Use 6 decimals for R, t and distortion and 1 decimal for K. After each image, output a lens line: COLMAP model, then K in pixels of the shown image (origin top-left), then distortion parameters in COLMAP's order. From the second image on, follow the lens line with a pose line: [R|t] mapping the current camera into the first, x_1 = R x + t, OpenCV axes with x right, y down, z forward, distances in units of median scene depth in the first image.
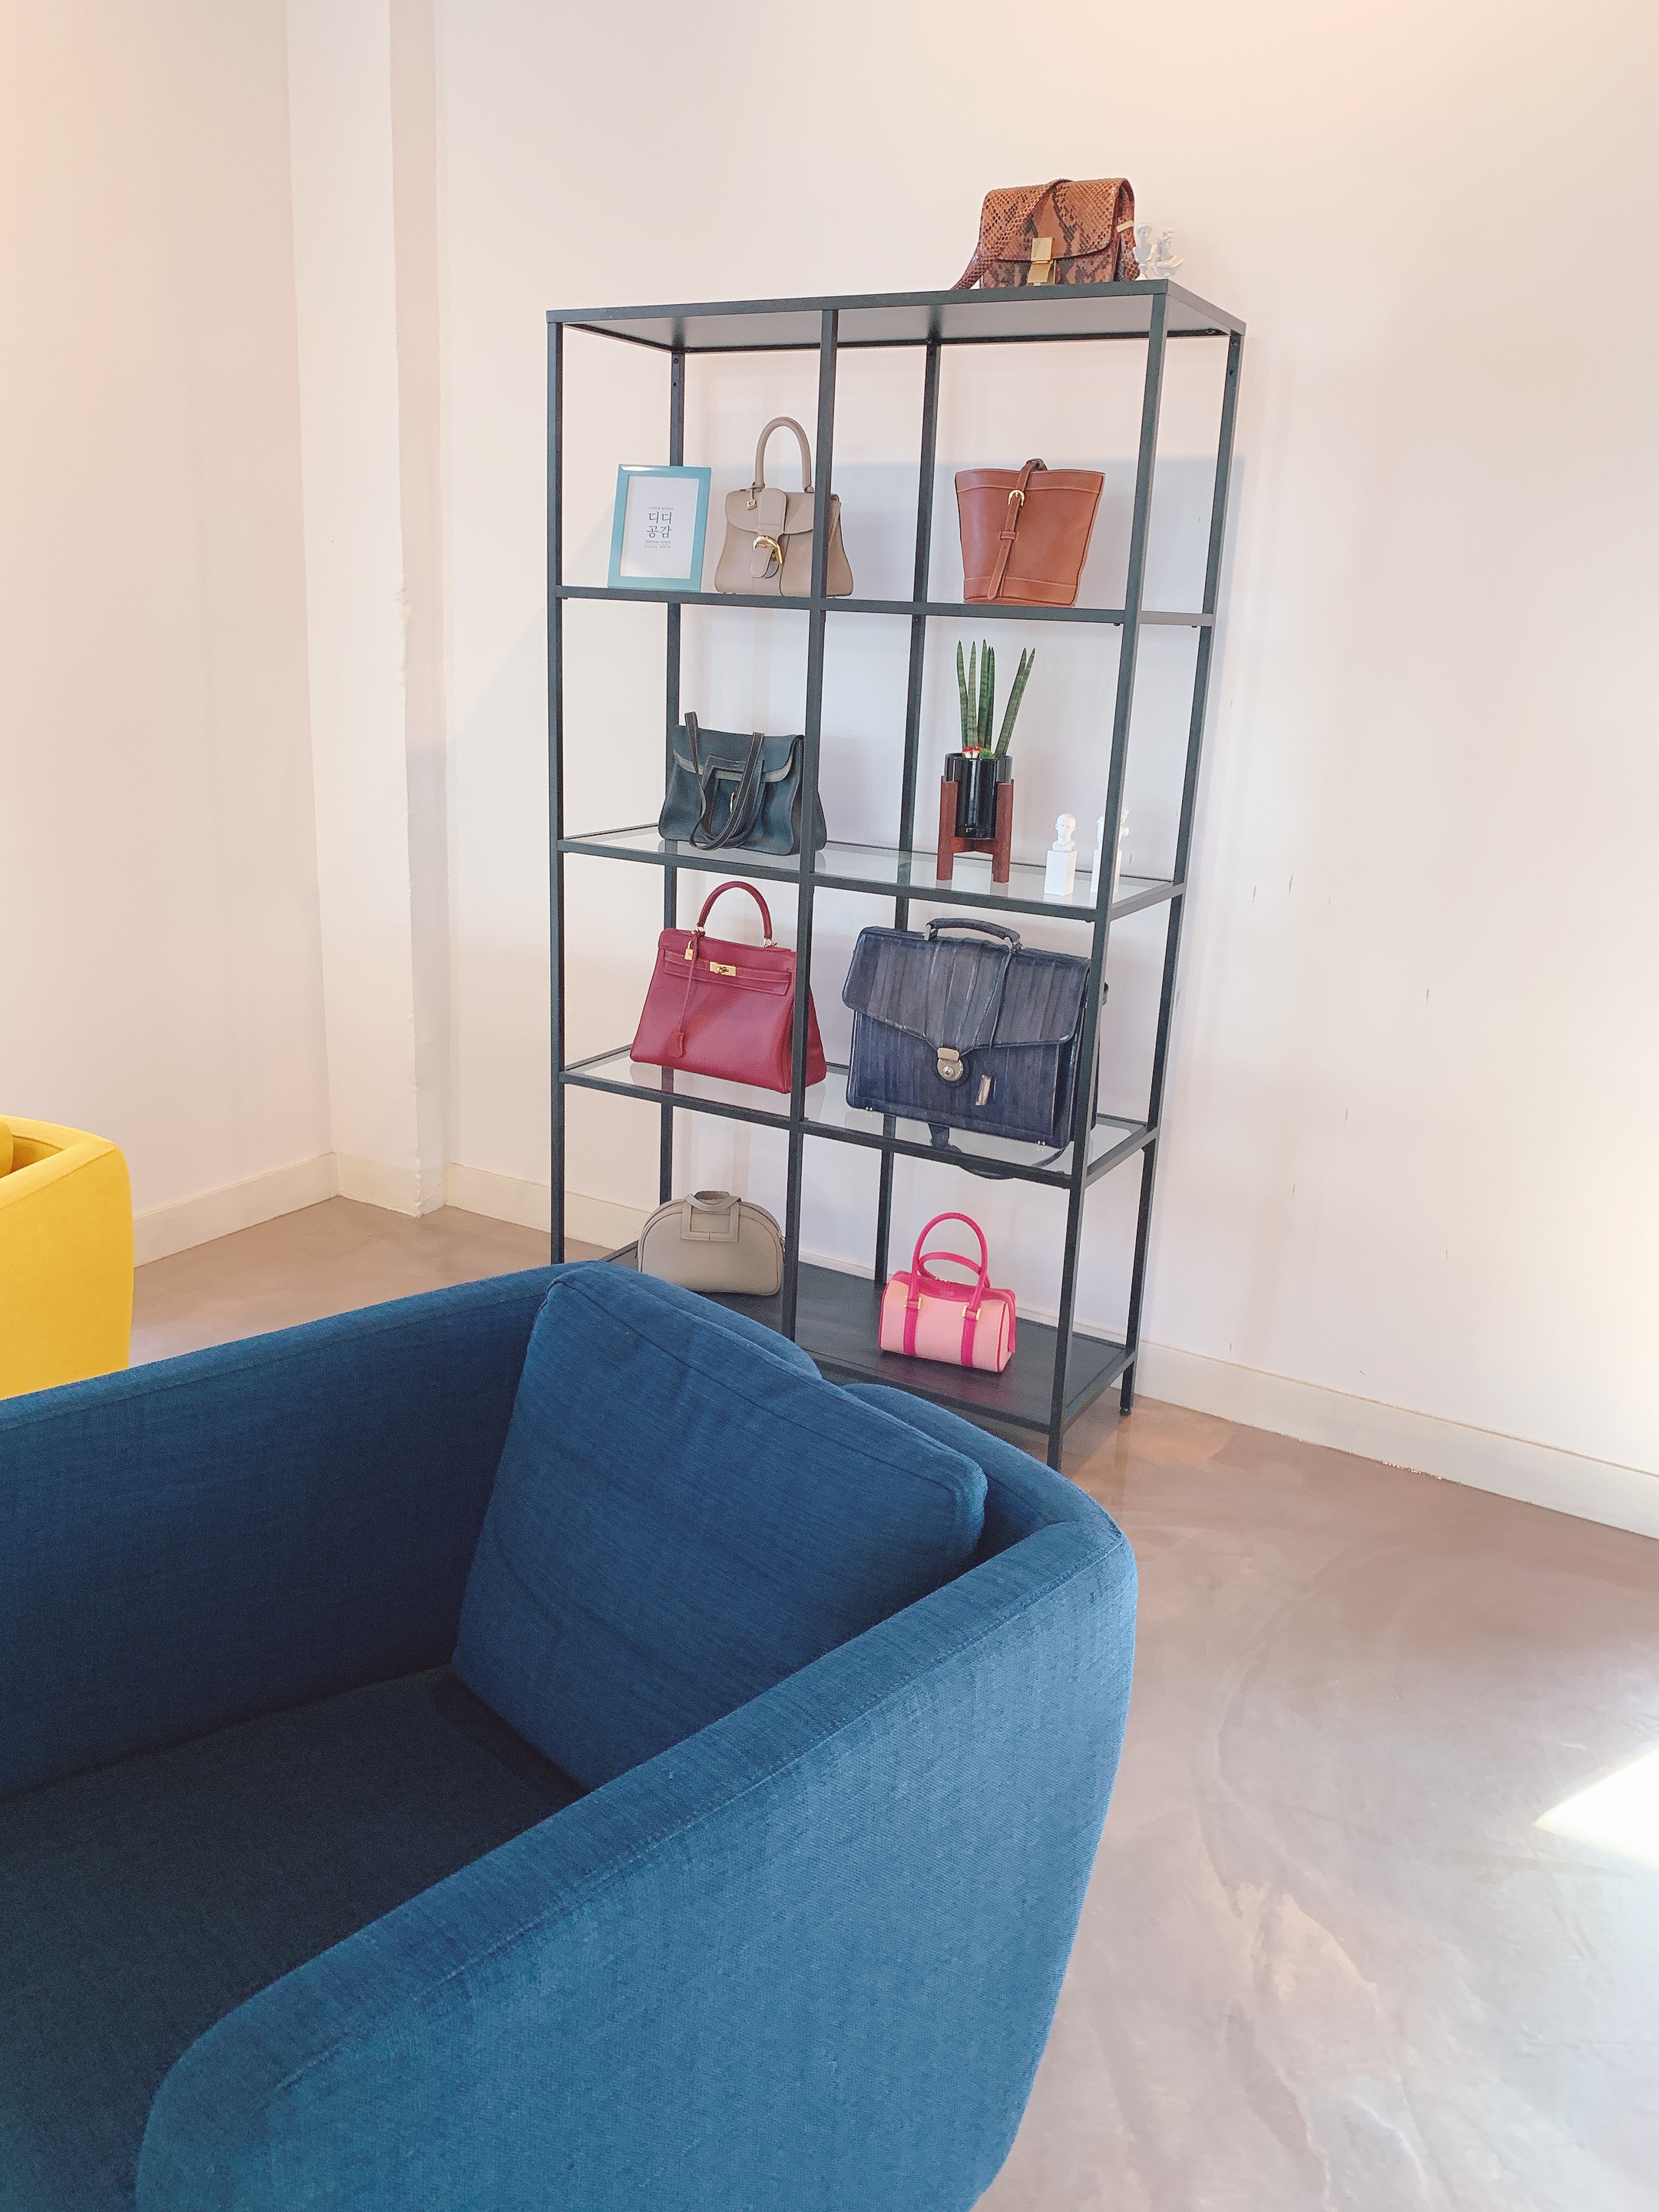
lens RADIAL K [[1692.5, 0, 829.5], [0, 1692.5, 1106.0], [0, 0, 1]] dist [0.017055, -0.007050]
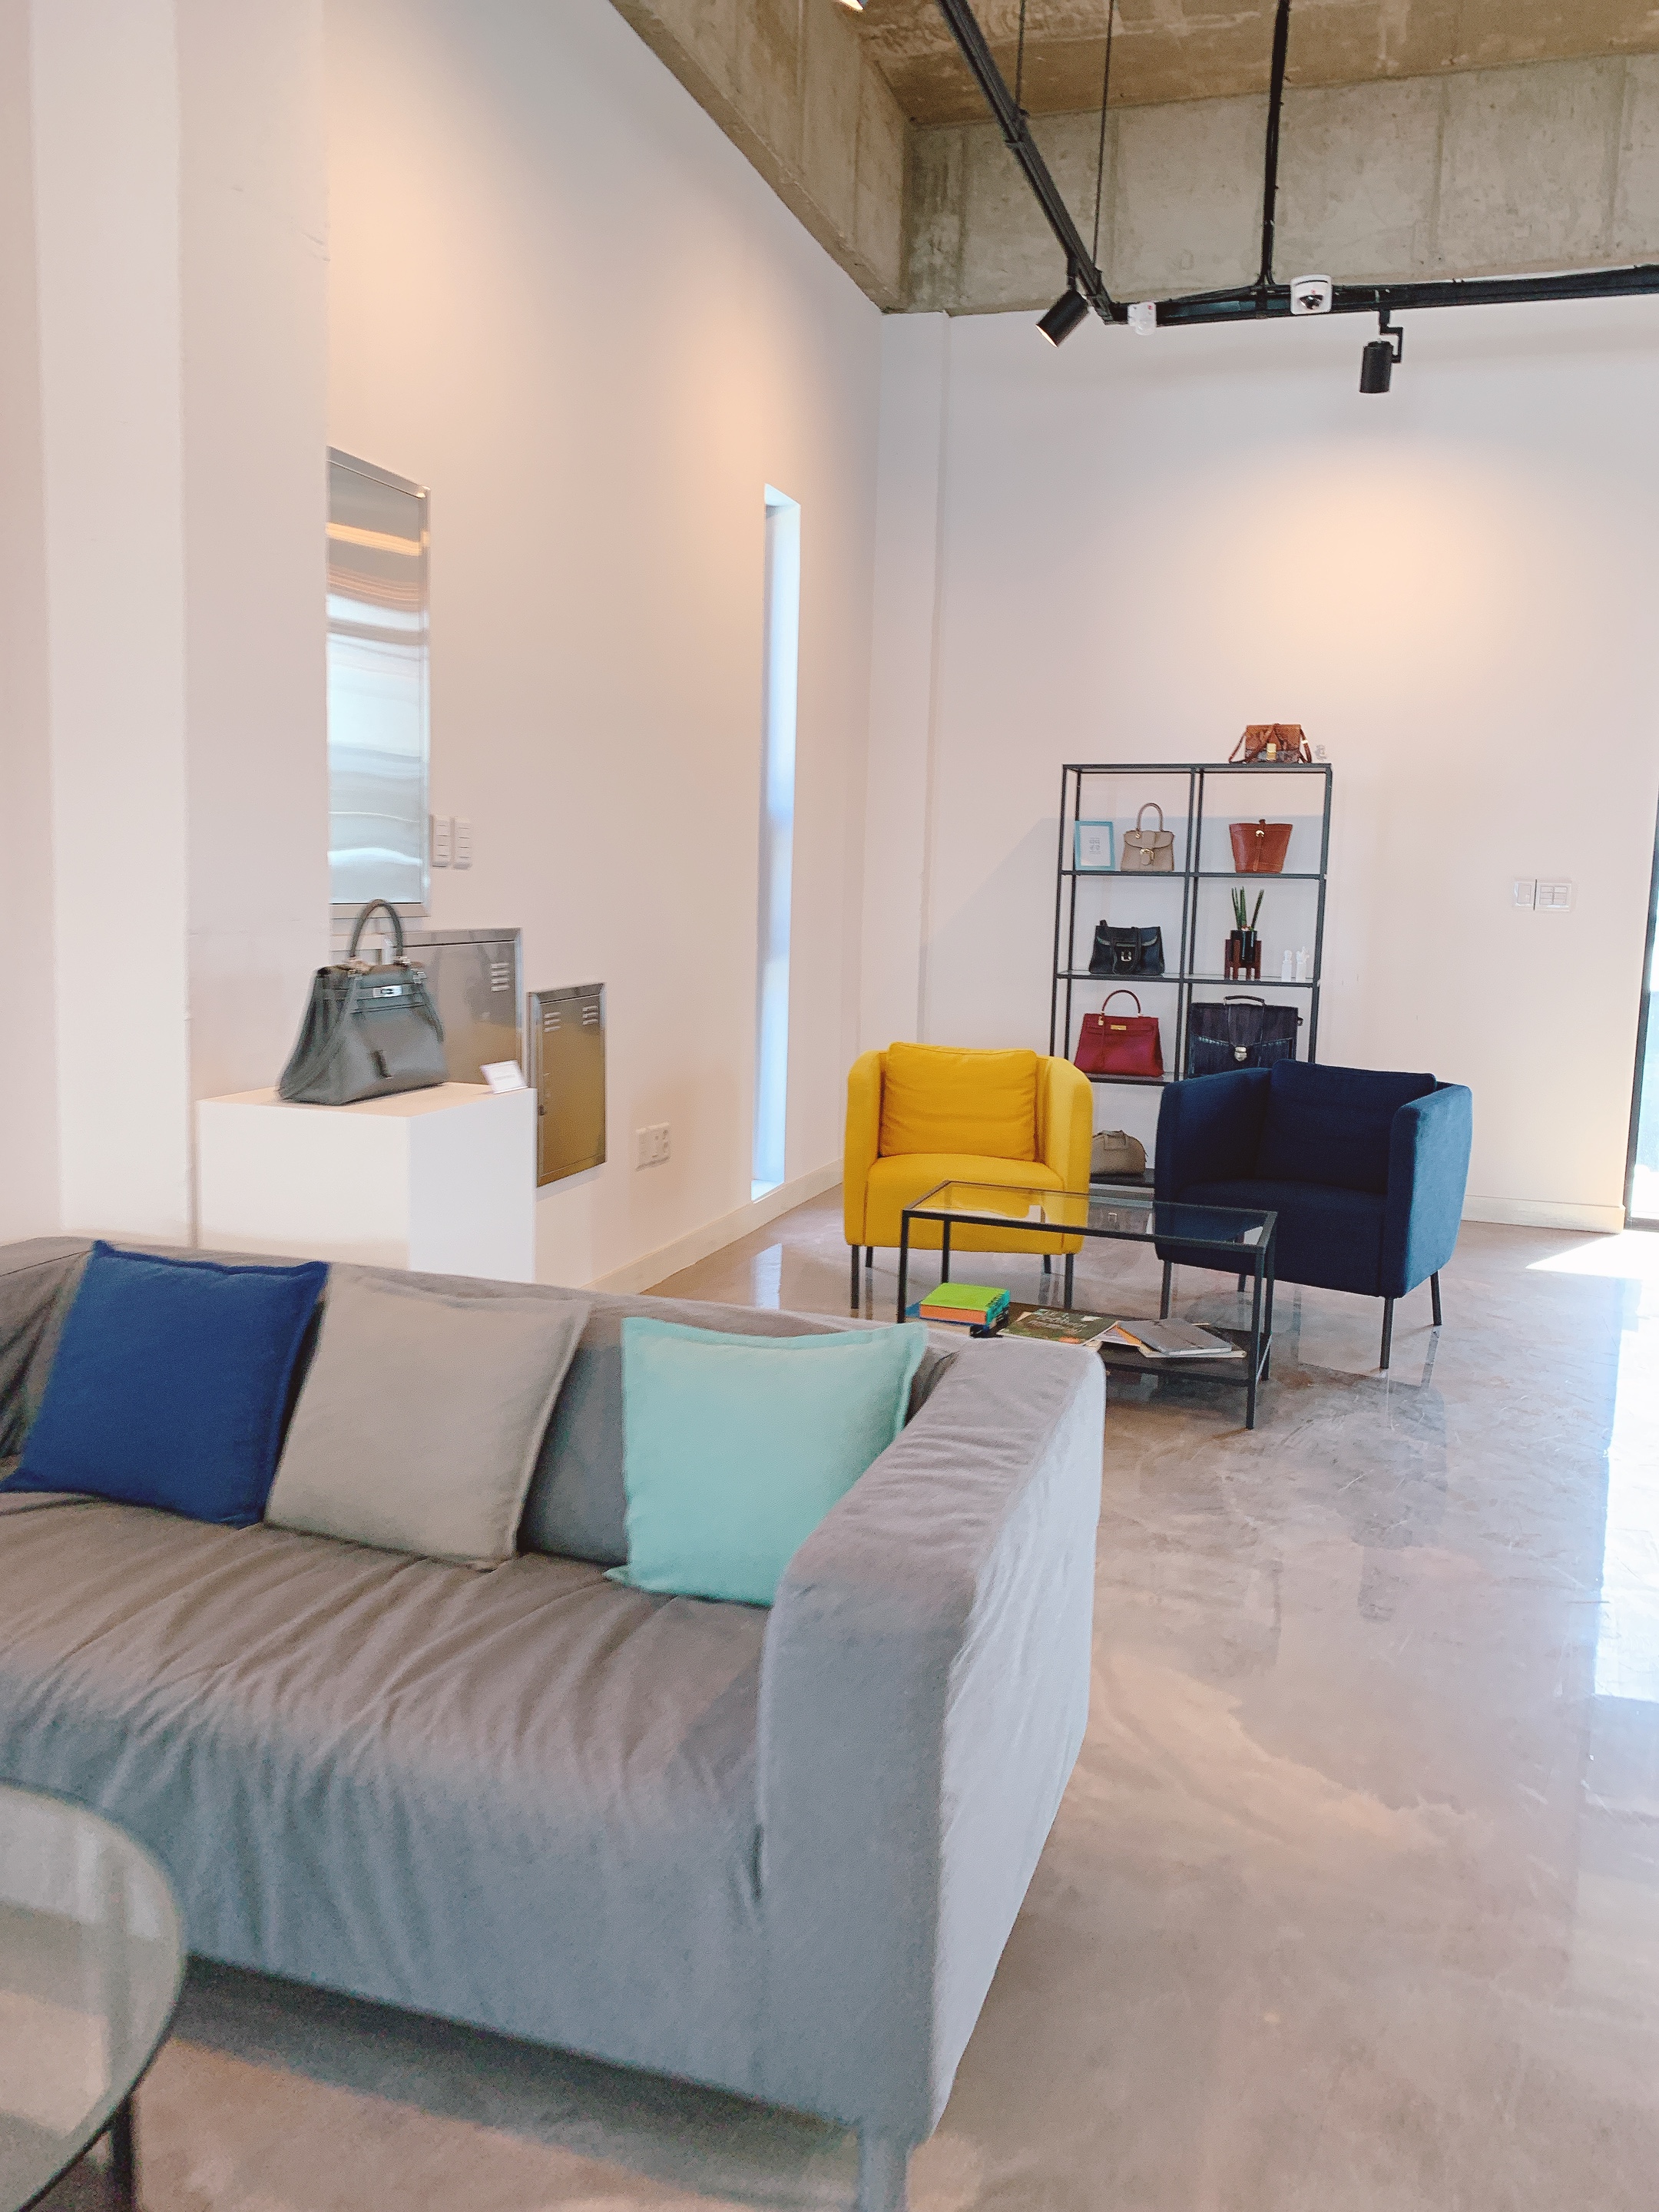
lens RADIAL K [[1692.5, 0, 829.5], [0, 1692.5, 1106.0], [0, 0, 1]] dist [0.017055, -0.007050]
pose [[0.980424, -0.045509, 0.191566, -1.006204], [0.073487, 0.987195, -0.141586, 0.361422], [-0.182670, 0.152892, 0.971214, -1.293702]]
